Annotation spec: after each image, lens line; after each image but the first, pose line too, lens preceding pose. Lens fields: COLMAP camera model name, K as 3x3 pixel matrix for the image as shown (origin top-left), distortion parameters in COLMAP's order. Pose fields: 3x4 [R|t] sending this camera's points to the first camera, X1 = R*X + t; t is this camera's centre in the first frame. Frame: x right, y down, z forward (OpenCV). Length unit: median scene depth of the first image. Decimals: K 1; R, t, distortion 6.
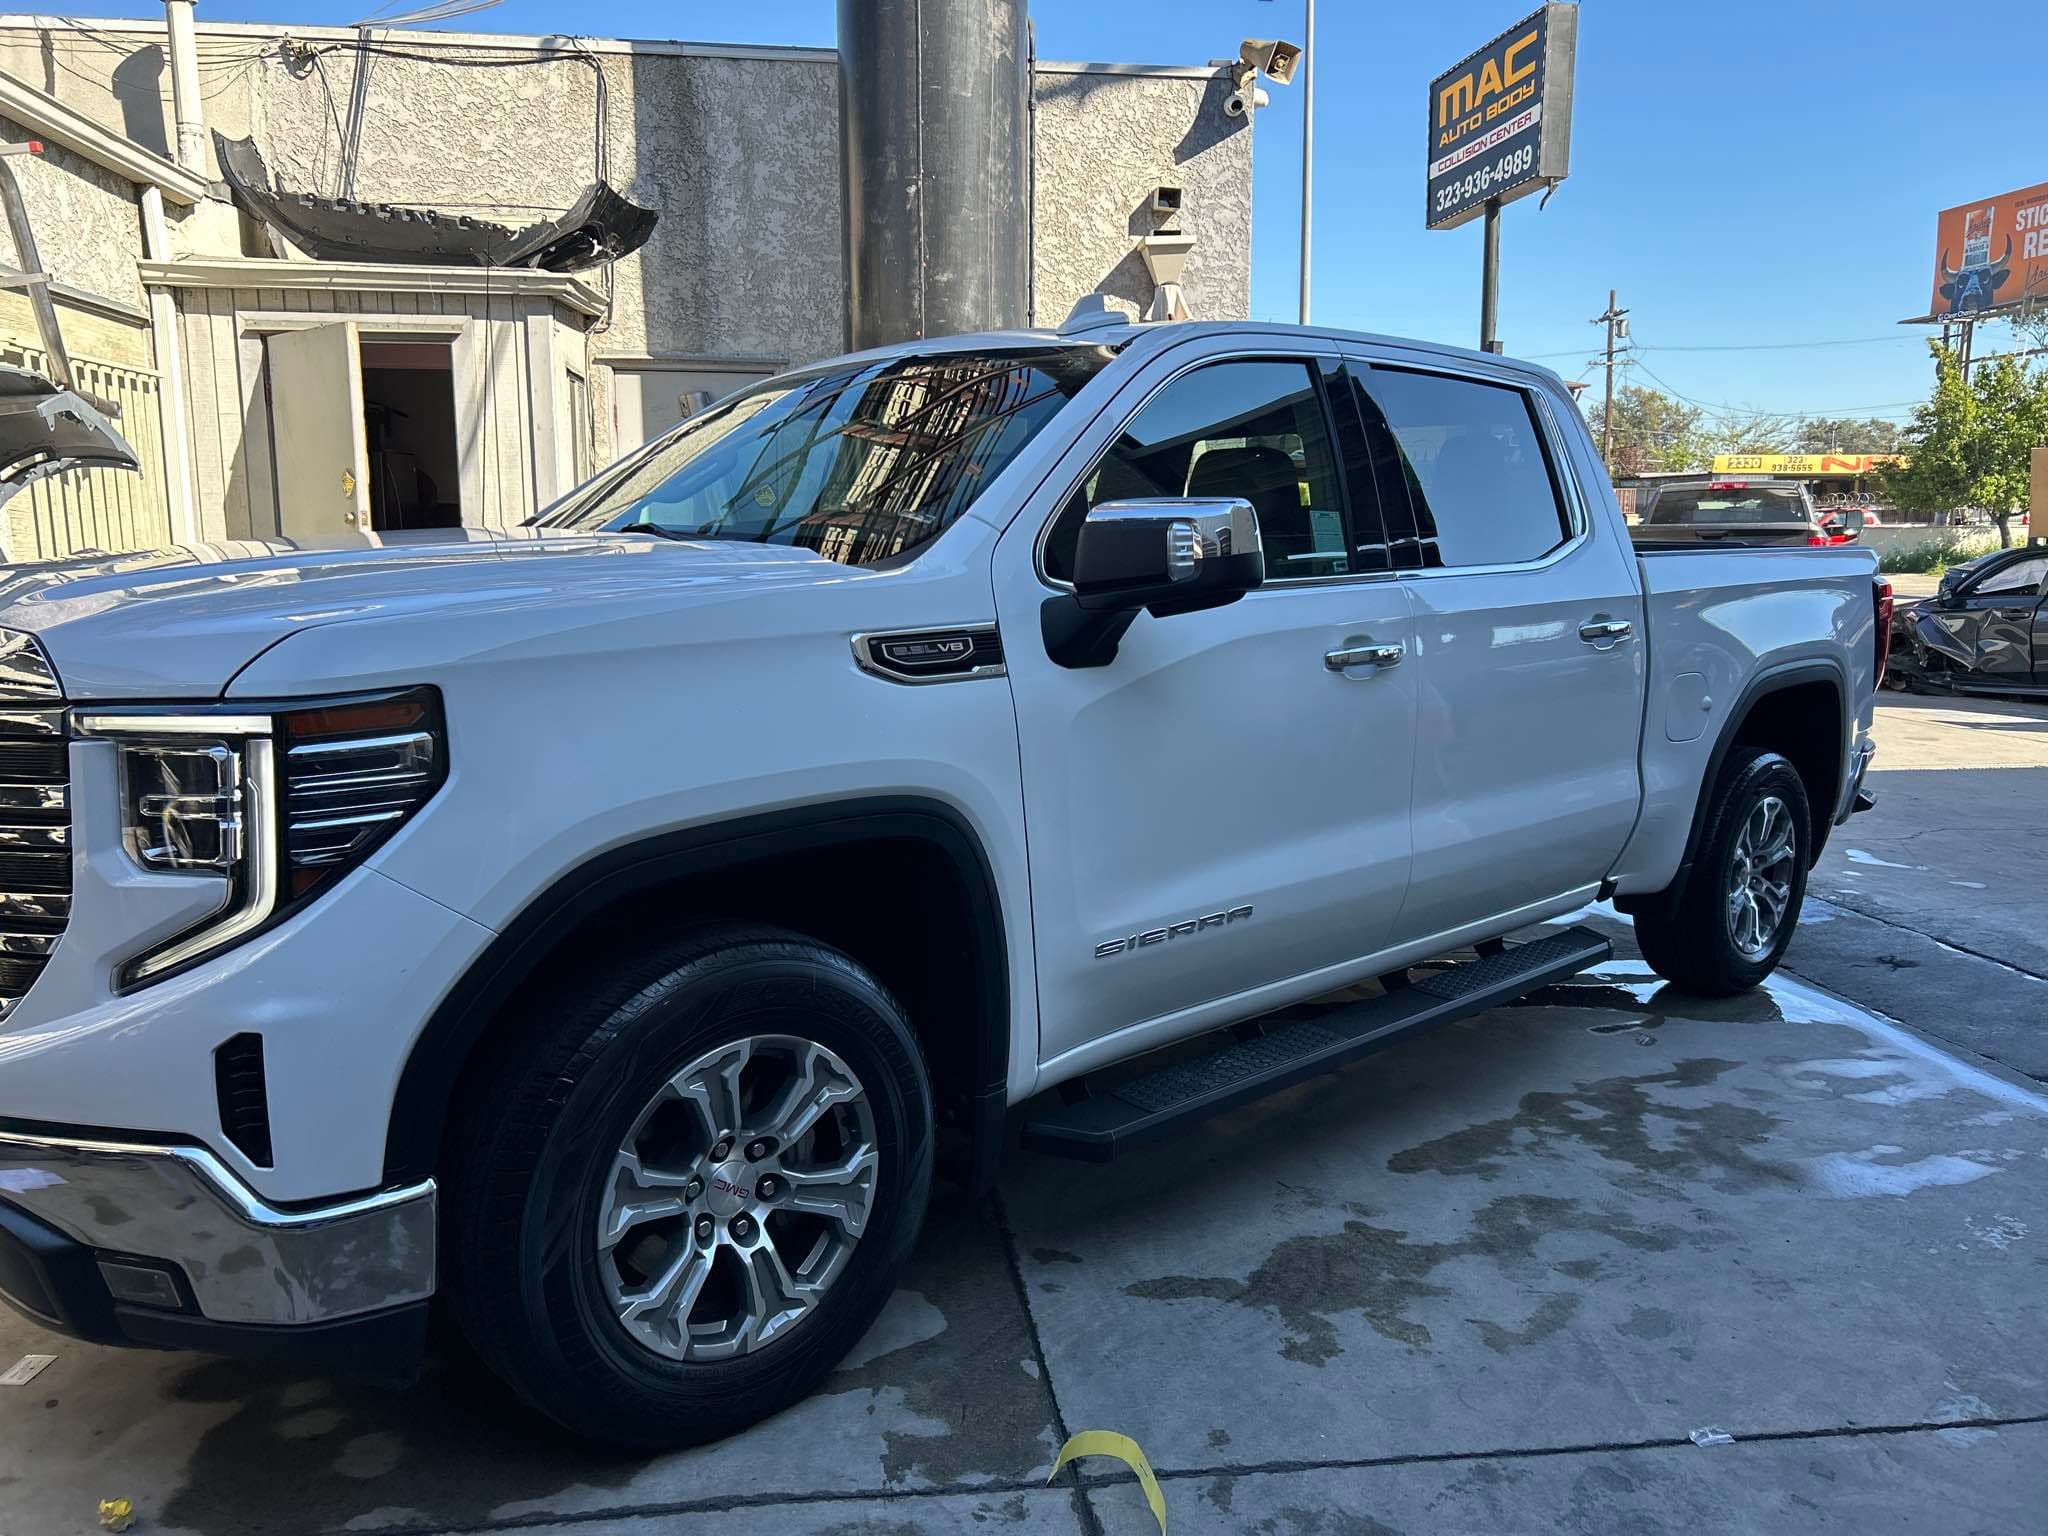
lens RADIAL K [[1664.1, 0, 1024.0], [0, 1664.1, 768.0], [0, 0, 1]] dist [0.062272, -0.001270]
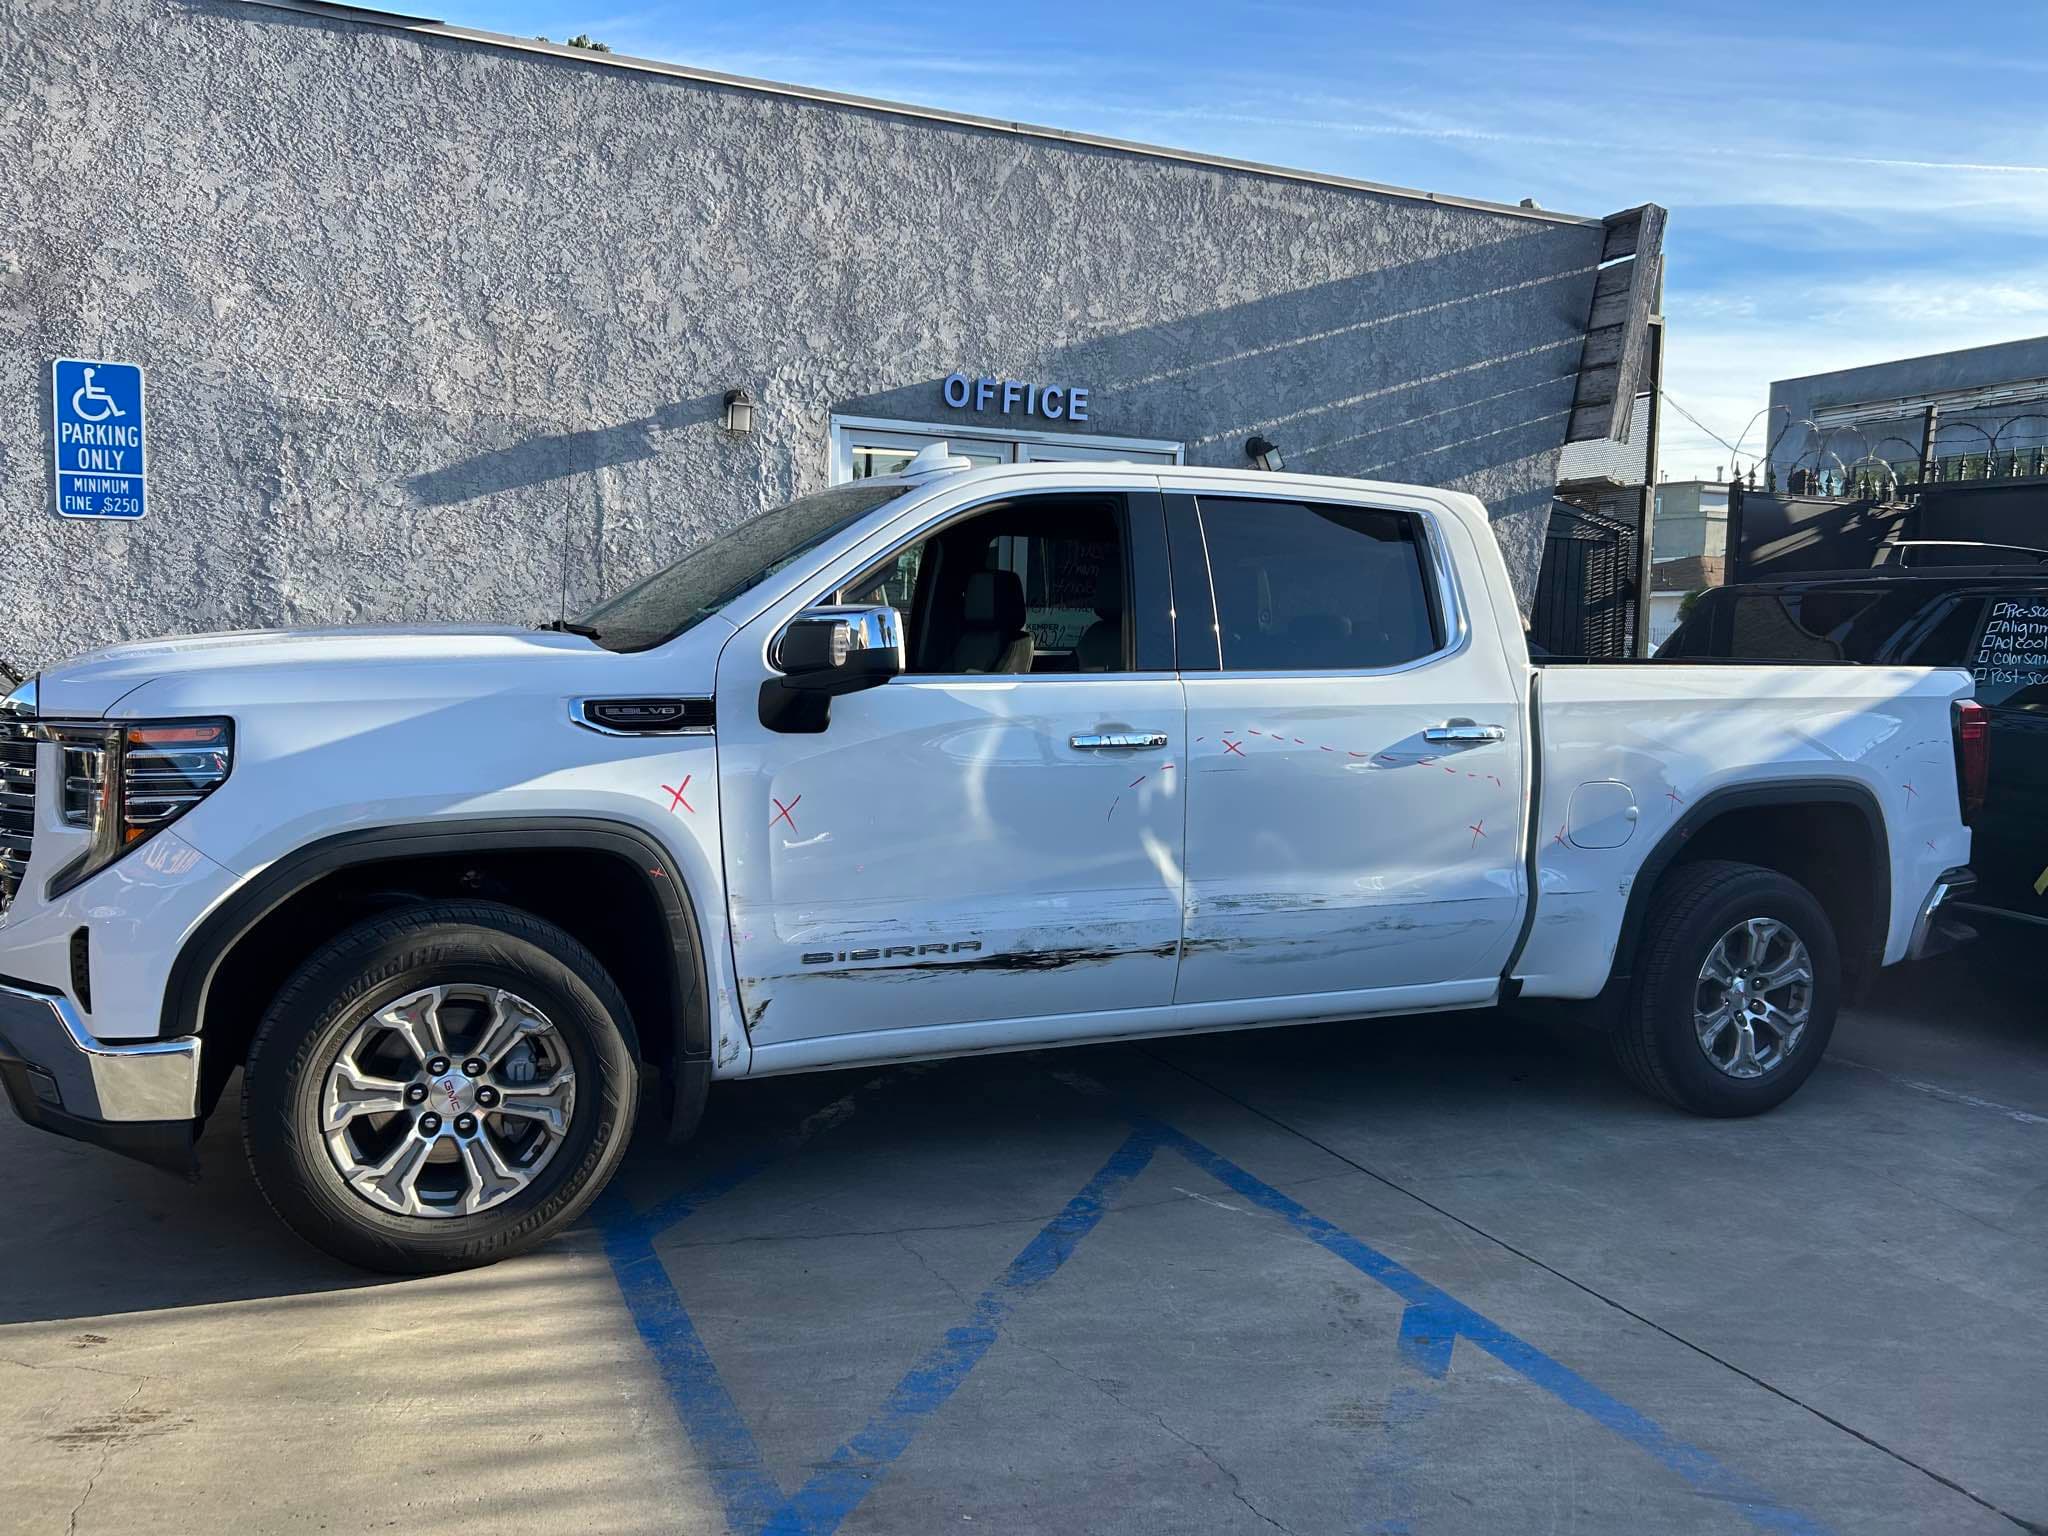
lens RADIAL K [[1664.1, 0, 1024.0], [0, 1664.1, 768.0], [0, 0, 1]] dist [0.062272, -0.001270]
pose [[0.937834, 0.047905, -0.343762, 0.721443], [-0.070019, 0.996179, -0.052200, 0.022976], [0.339948, 0.073025, 0.937605, -0.159605]]
